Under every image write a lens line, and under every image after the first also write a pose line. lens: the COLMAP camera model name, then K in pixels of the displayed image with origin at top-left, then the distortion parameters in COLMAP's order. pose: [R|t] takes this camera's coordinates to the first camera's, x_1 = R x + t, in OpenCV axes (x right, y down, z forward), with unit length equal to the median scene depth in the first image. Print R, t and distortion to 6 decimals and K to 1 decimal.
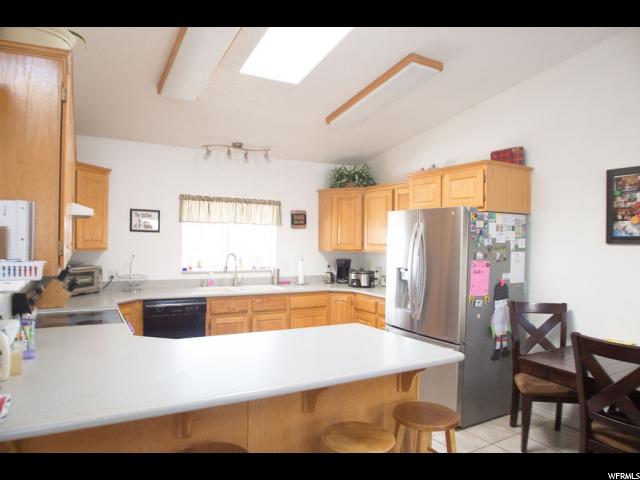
lens RADIAL K [[419.9, 0, 322.9], [0, 419.9, 242.3], [0, 0, 1]] dist [-0.049072, 0.003876]
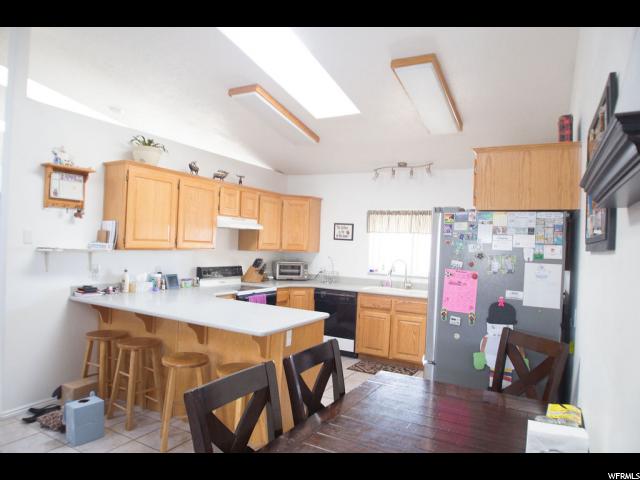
lens RADIAL K [[419.9, 0, 322.0], [0, 419.9, 240.5], [0, 0, 1]] dist [-0.049072, 0.003876]
pose [[0.529002, 0.000060, -0.848620, 0.870962], [-0.039327, 0.998927, -0.024445, 0.015190], [0.847709, 0.046306, 0.528437, 0.295473]]
